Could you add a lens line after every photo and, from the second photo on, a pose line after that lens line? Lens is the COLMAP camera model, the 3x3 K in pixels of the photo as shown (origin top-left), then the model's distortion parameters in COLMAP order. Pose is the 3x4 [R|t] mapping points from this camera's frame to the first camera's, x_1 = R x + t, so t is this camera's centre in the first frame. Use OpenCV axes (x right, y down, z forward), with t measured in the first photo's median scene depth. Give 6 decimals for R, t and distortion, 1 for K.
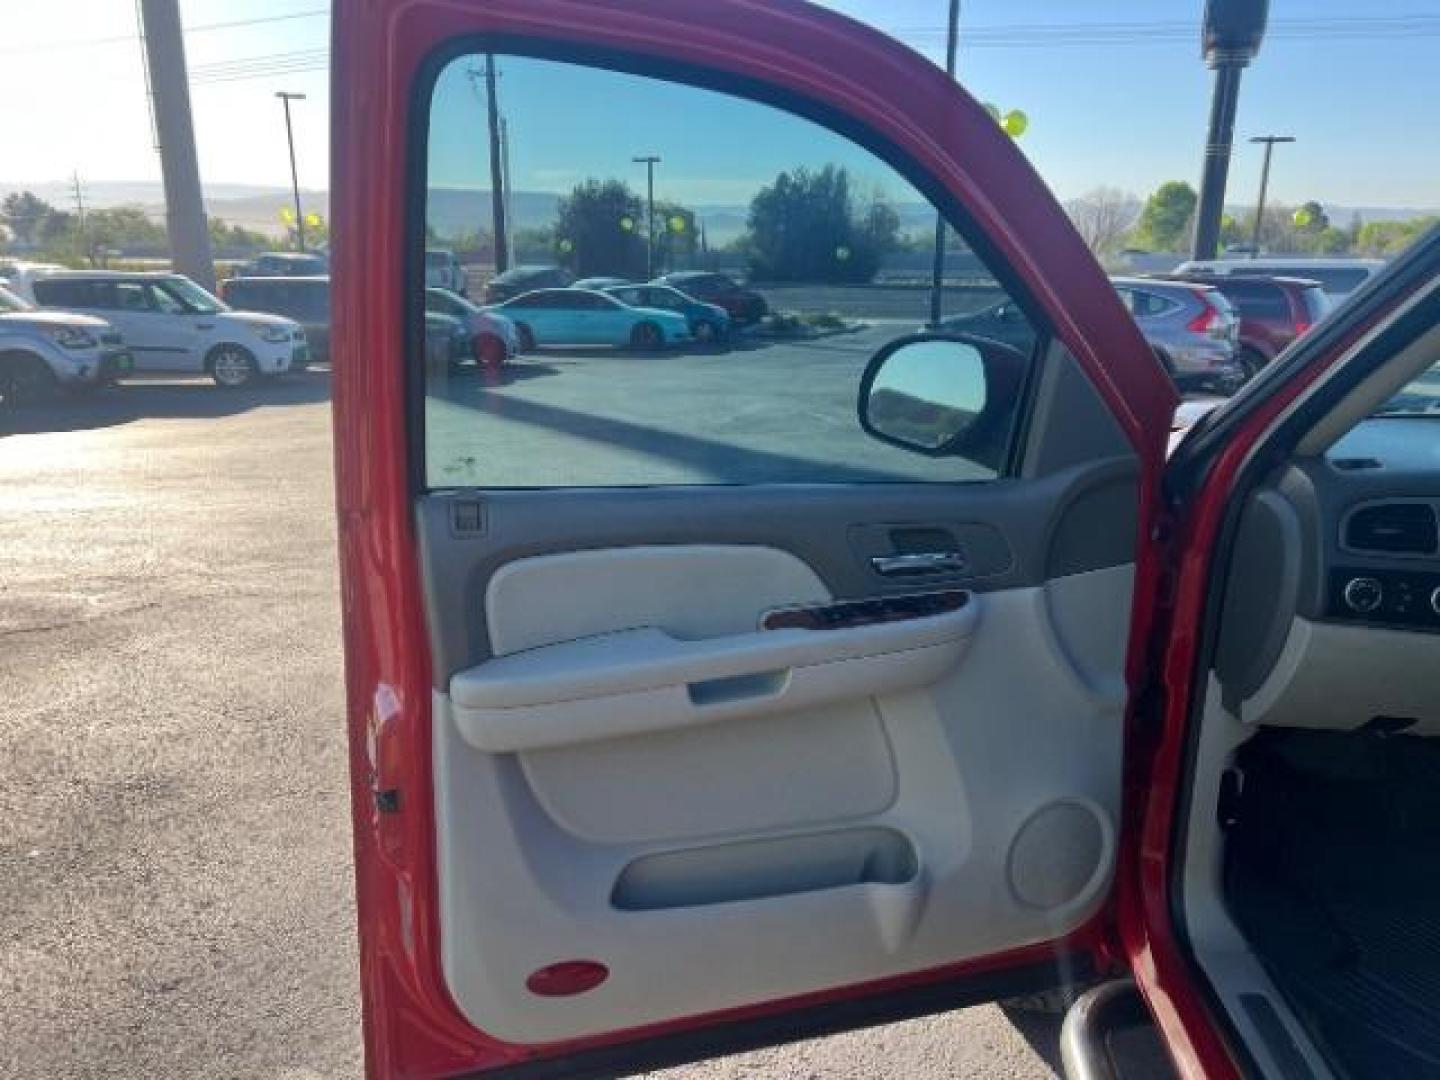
lens RADIAL K [[1070.8, 0, 720.0], [0, 1070.8, 540.0], [0, 0, 1]] dist [0.075788, -0.081000]
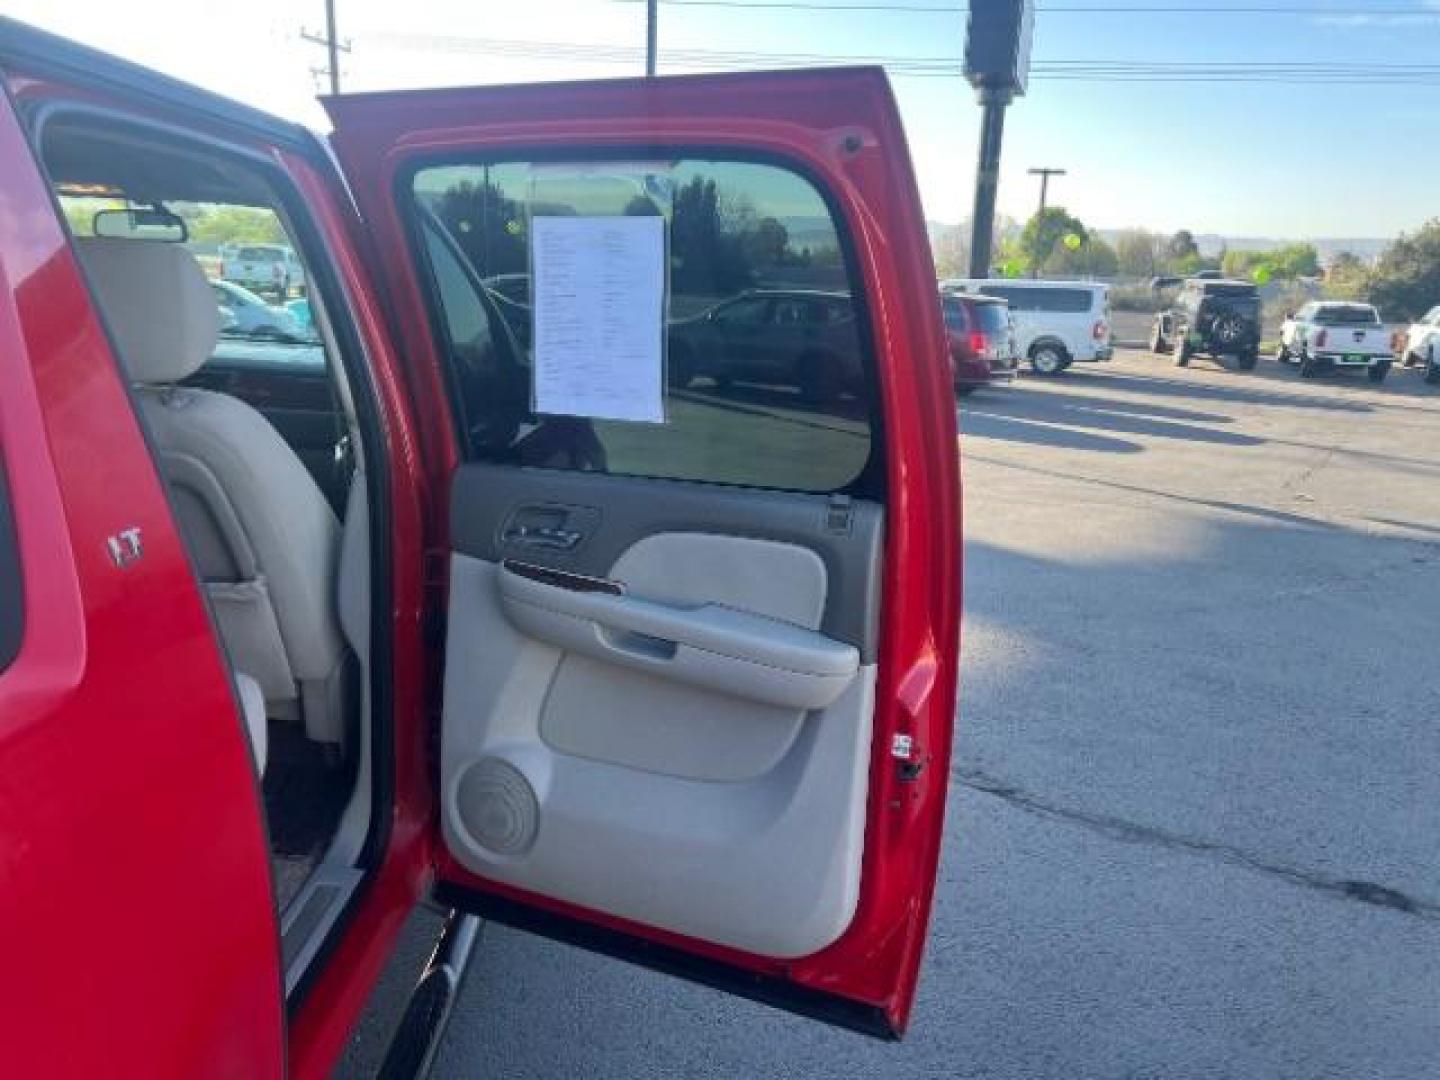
lens RADIAL K [[1075.0, 0, 735.8], [0, 1075.0, 545.9], [0, 0, 1]] dist [0.027530, -0.001525]
pose [[0.995552, 0.005437, 0.094055, 0.079632], [-0.005225, 0.999983, -0.002496, 0.012140], [-0.094067, 0.001993, 0.995564, -0.045740]]
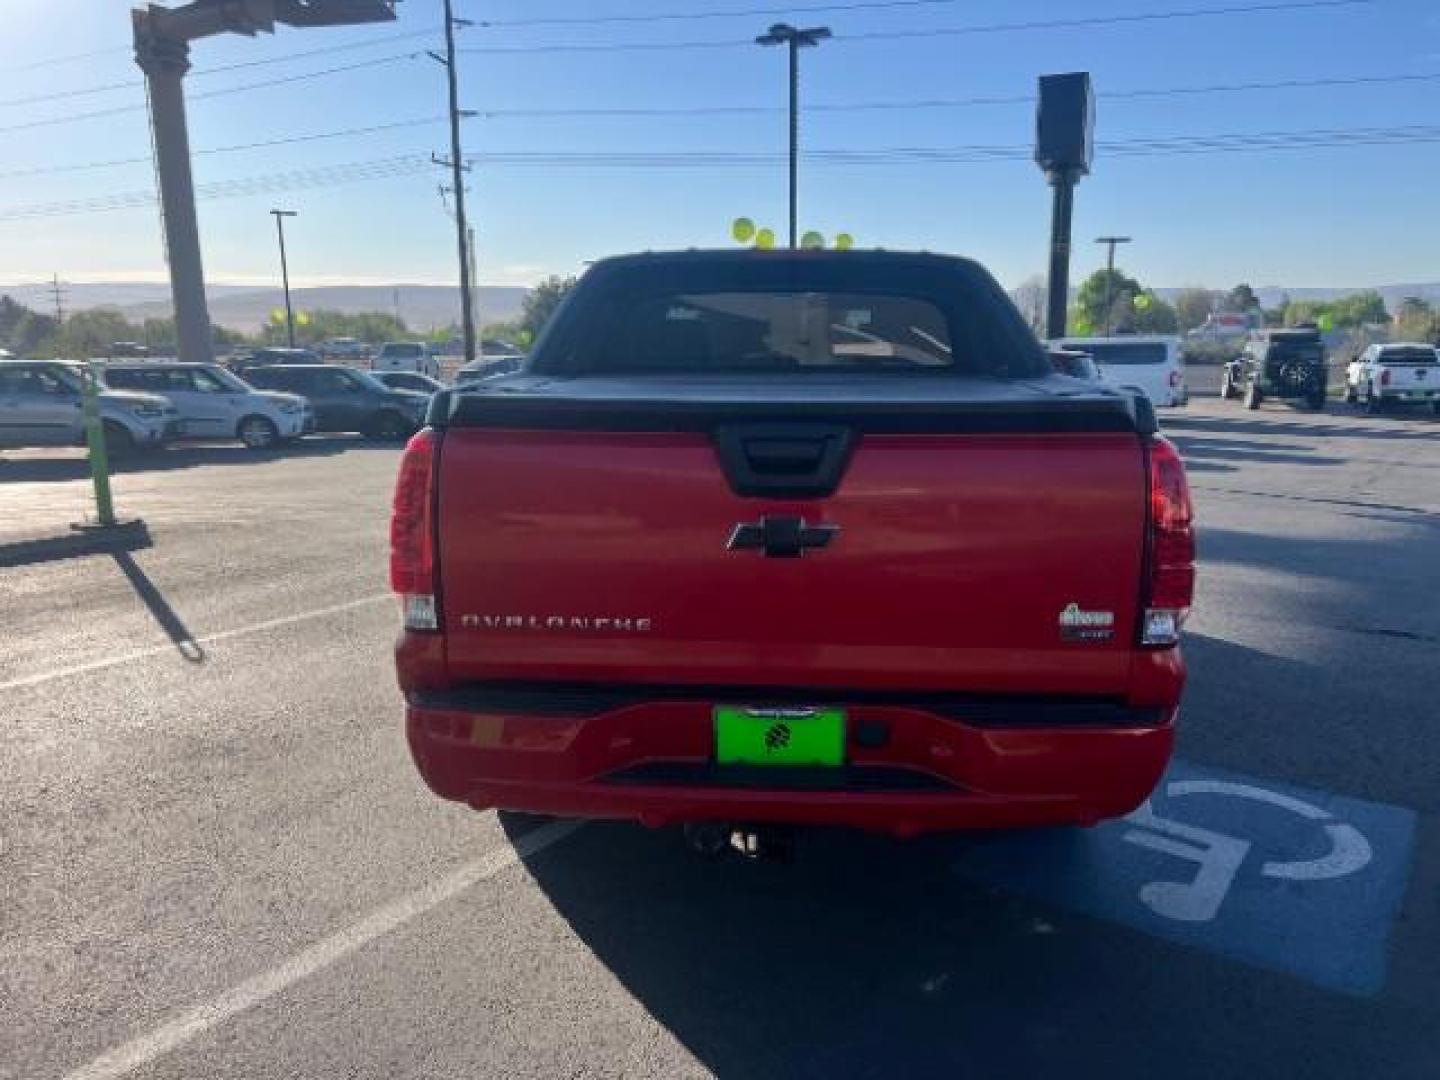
lens RADIAL K [[1070.8, 0, 720.0], [0, 1070.8, 540.0], [0, 0, 1]] dist [0.075788, -0.081000]
pose [[0.999415, -0.023190, 0.025123, 0.030378], [0.025064, 0.996711, -0.077070, 0.036760], [-0.023253, 0.077655, 0.996709, -0.131063]]
